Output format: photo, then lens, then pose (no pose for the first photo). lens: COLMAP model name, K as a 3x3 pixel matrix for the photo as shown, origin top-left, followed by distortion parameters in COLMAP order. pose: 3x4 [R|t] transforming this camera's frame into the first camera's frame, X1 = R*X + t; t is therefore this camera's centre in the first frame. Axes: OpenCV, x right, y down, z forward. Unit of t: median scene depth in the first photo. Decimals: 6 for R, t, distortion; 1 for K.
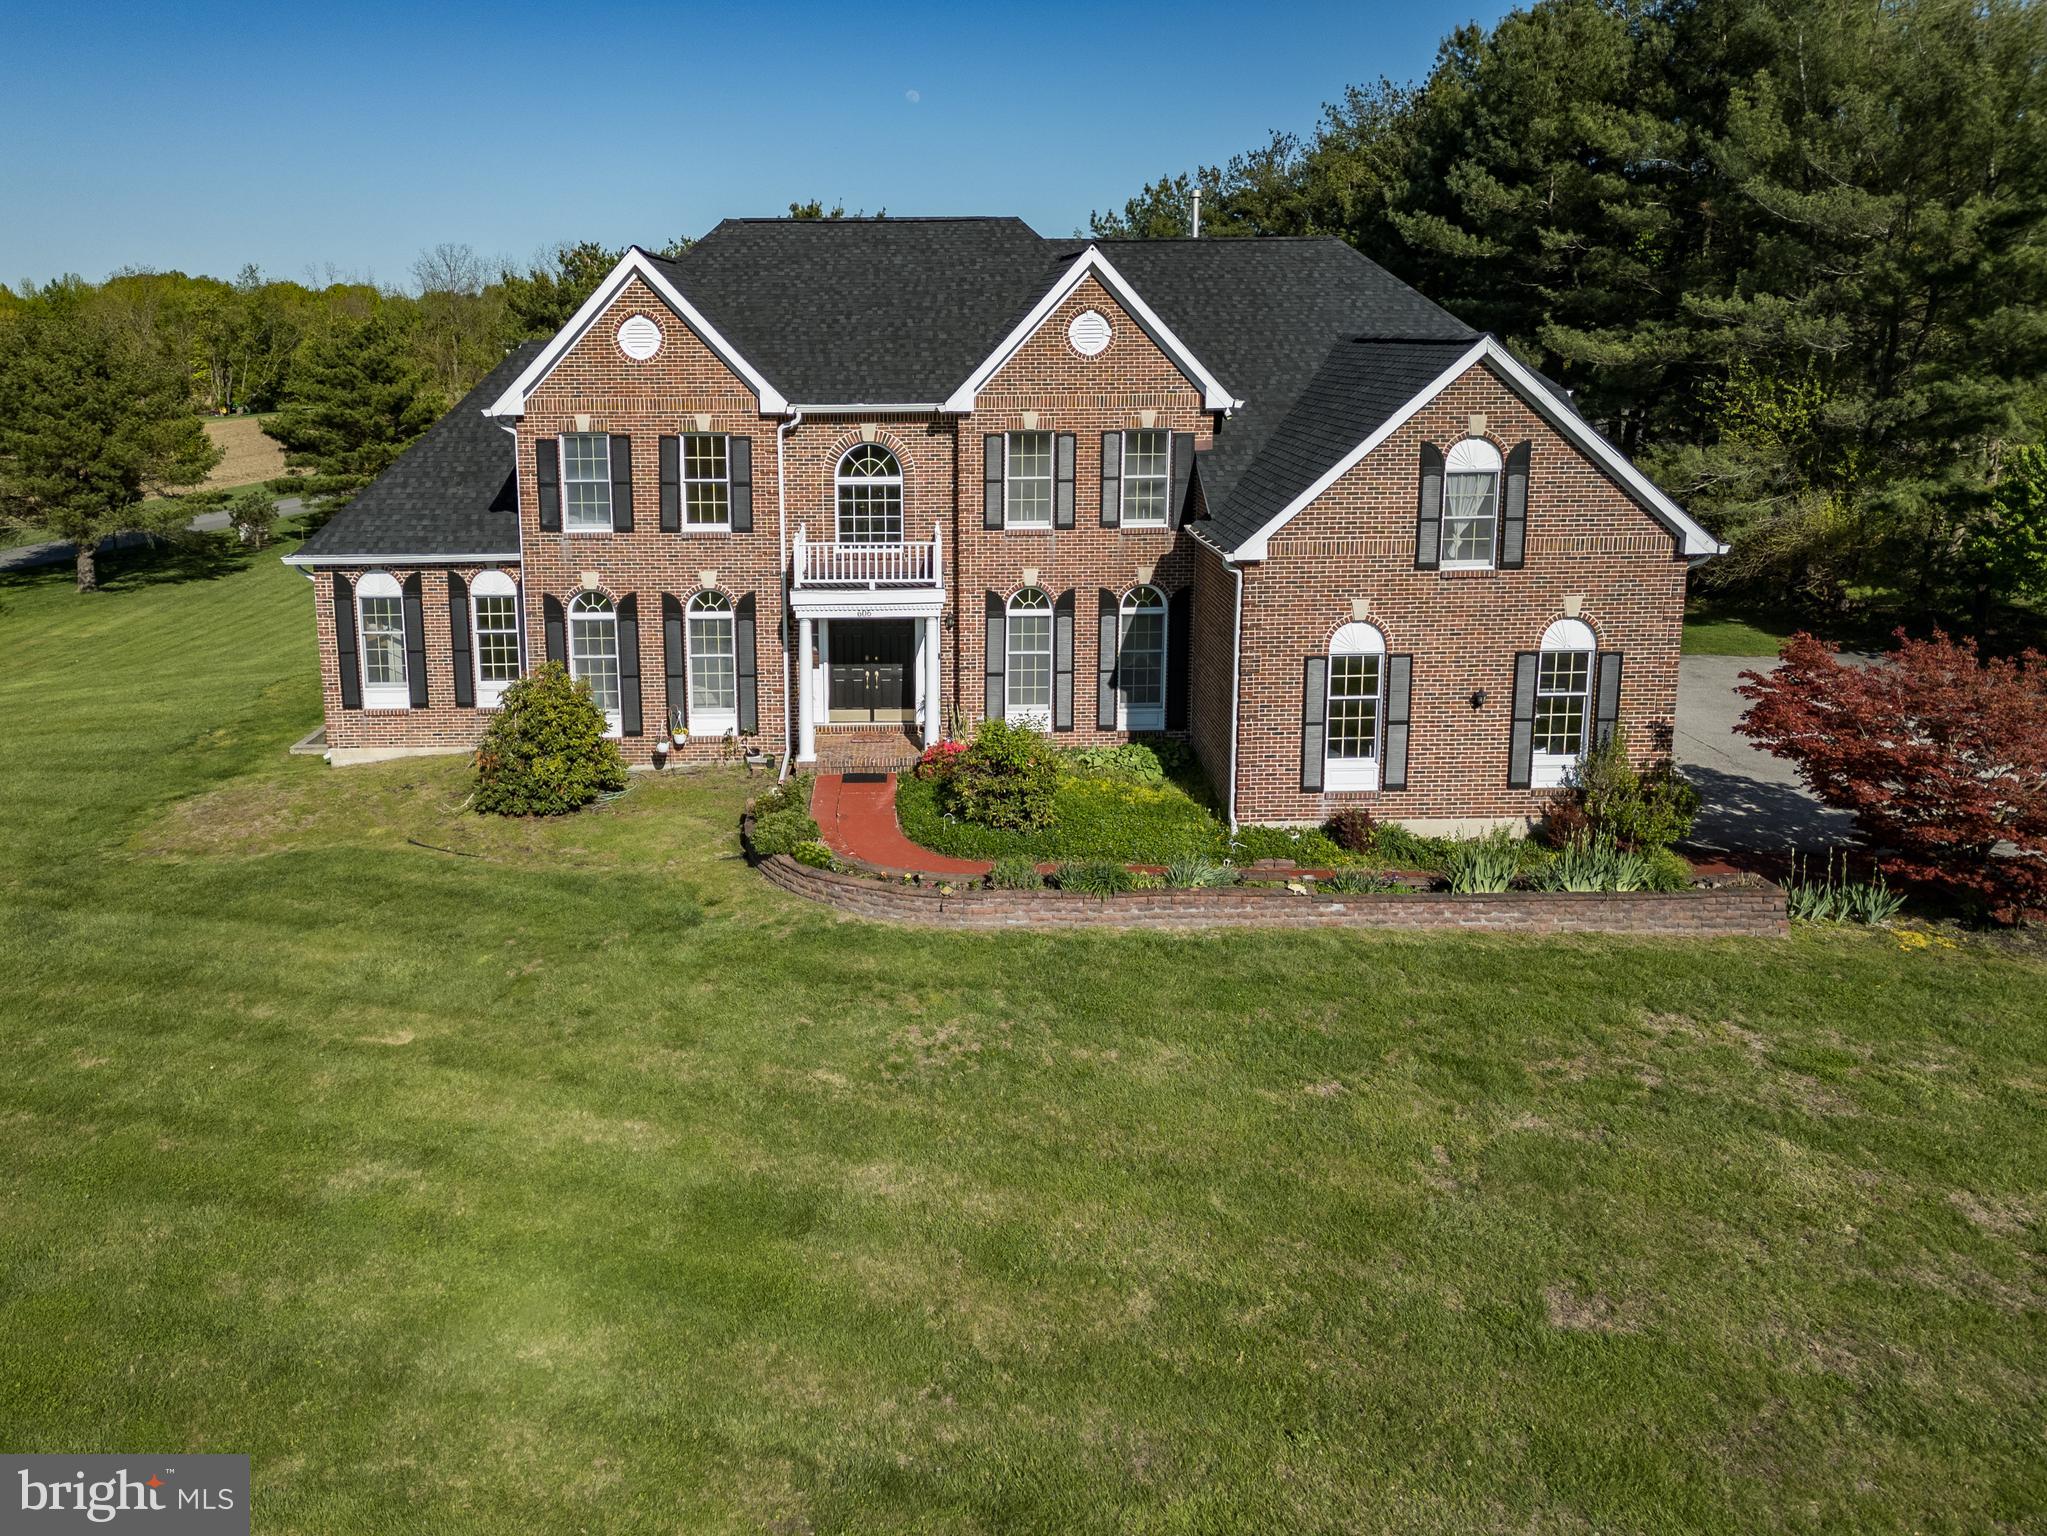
lens RADIAL K [[1676.4, 0, 961.9], [0, 1676.4, 566.4], [0, 0, 1]] dist [0.074368, -0.080436]
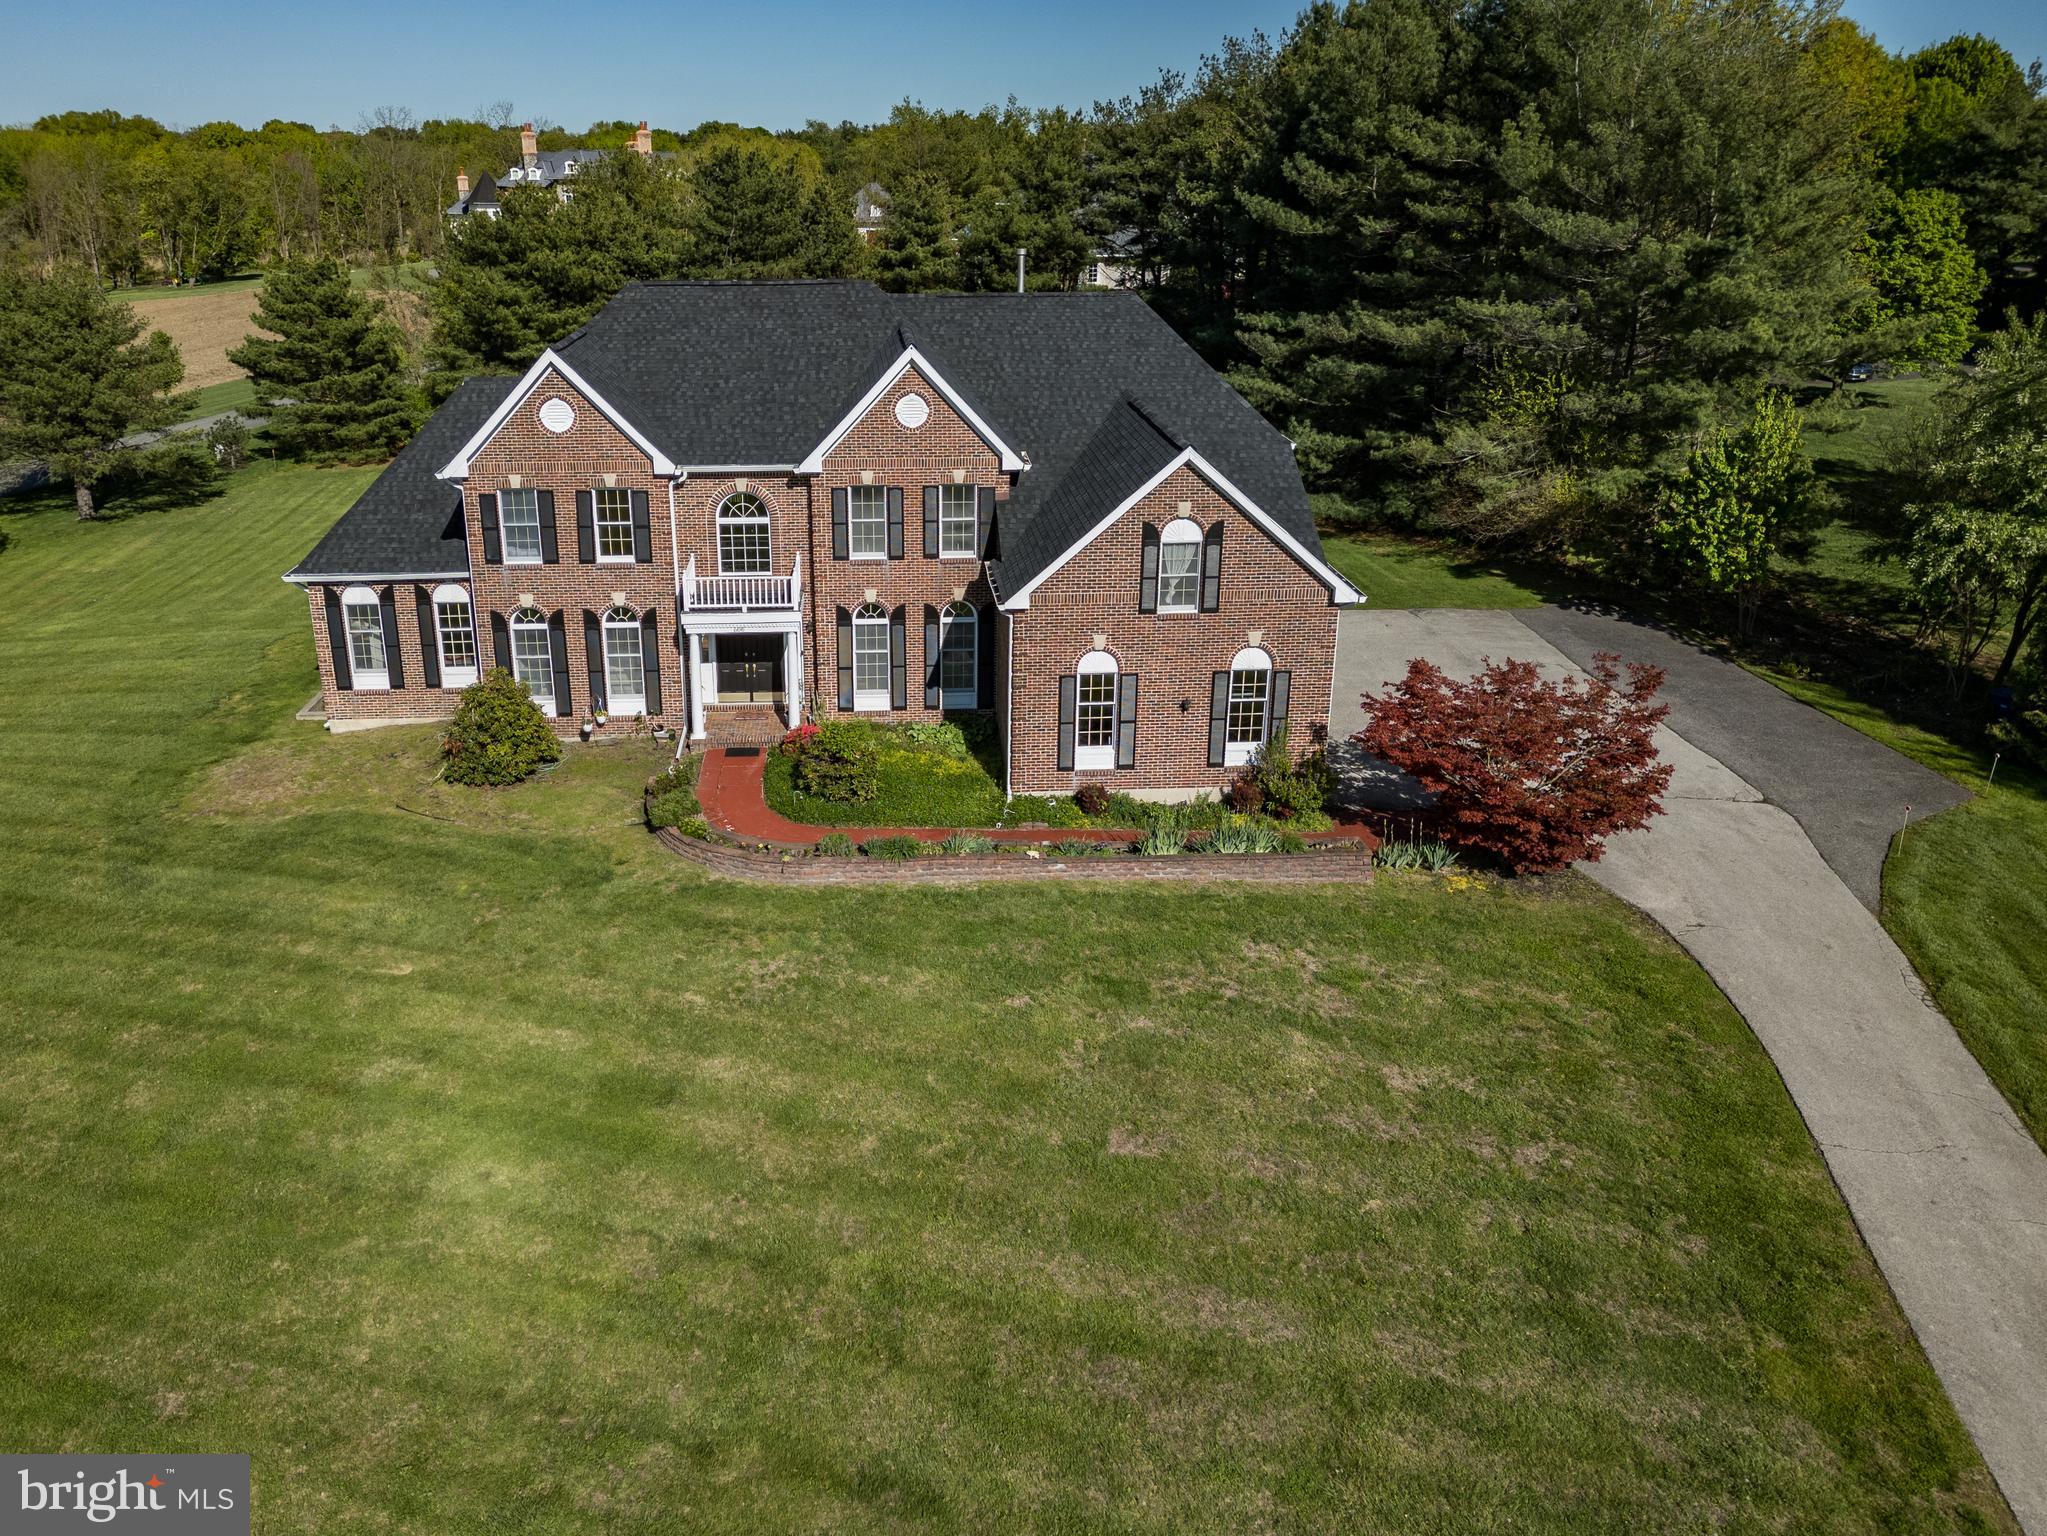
lens RADIAL K [[1640.9, 0, 971.7], [0, 1640.9, 667.7], [0, 0, 1]] dist [0.058385, -0.066705]
pose [[0.999481, -0.003208, 0.032059, 0.088866], [-0.001999, 0.986940, 0.161077, -0.162365], [-0.032157, -0.161057, 0.986421, -0.295817]]
